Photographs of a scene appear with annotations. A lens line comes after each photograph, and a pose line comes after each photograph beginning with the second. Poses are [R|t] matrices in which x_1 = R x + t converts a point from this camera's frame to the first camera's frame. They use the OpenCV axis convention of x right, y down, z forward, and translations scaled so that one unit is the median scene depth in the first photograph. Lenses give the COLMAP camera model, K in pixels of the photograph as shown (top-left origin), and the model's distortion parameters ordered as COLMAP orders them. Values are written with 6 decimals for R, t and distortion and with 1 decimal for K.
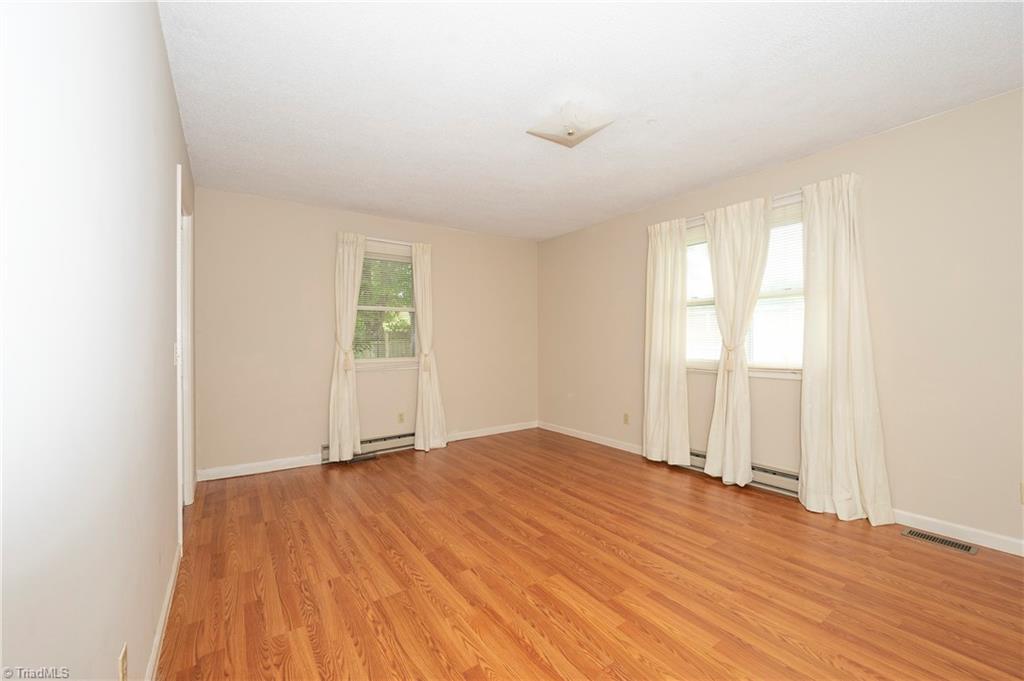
lens RADIAL K [[410.6, 0, 521.9], [0, 410.6, 342.3], [0, 0, 1]] dist [-0.004020, 0.000034]
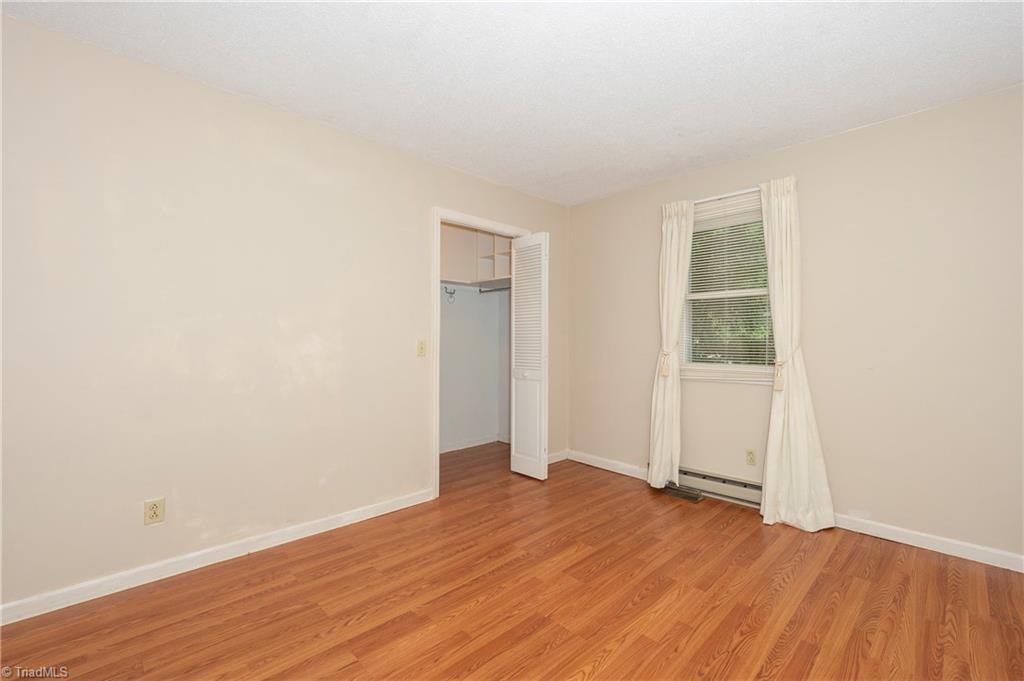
lens RADIAL K [[410.6, 0, 508.7], [0, 410.6, 341.7], [0, 0, 1]] dist [-0.004020, 0.000034]
pose [[0.204249, 0.005885, -0.978901, 0.472467], [-0.005996, 0.999971, 0.004760, -0.002896], [0.978901, 0.004898, 0.204279, 0.849639]]
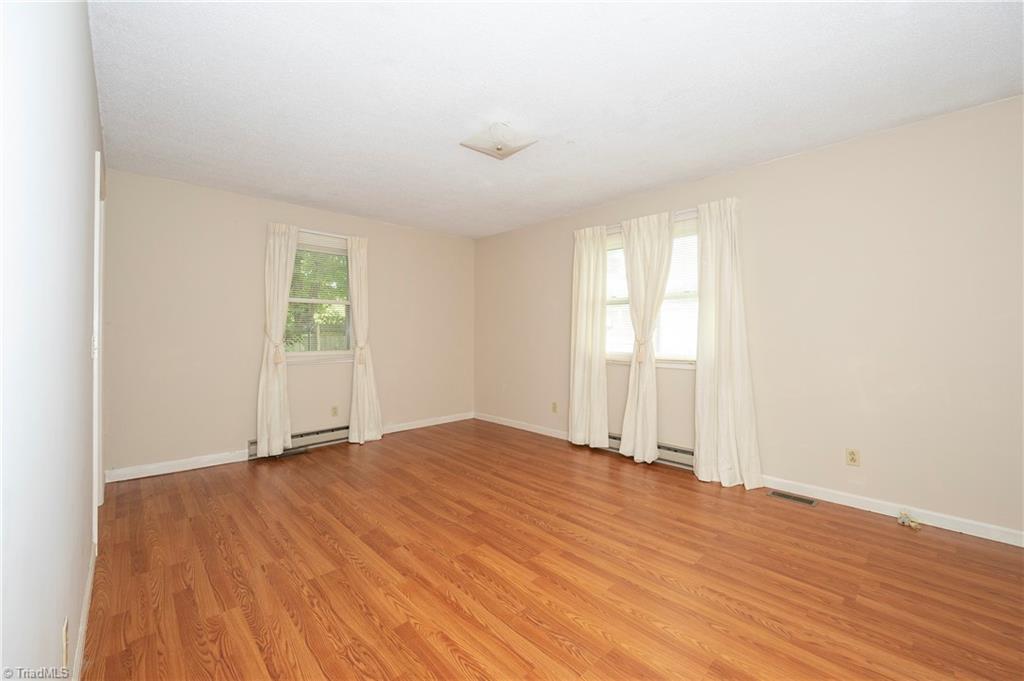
lens RADIAL K [[410.6, 0, 522.0], [0, 410.6, 333.8], [0, 0, 1]] dist [-0.004020, 0.000034]
pose [[0.989615, 0.006153, 0.143612, 0.019842], [-0.005486, 0.999972, -0.005039, -0.002103], [-0.143639, 0.004199, 0.989621, -0.089791]]
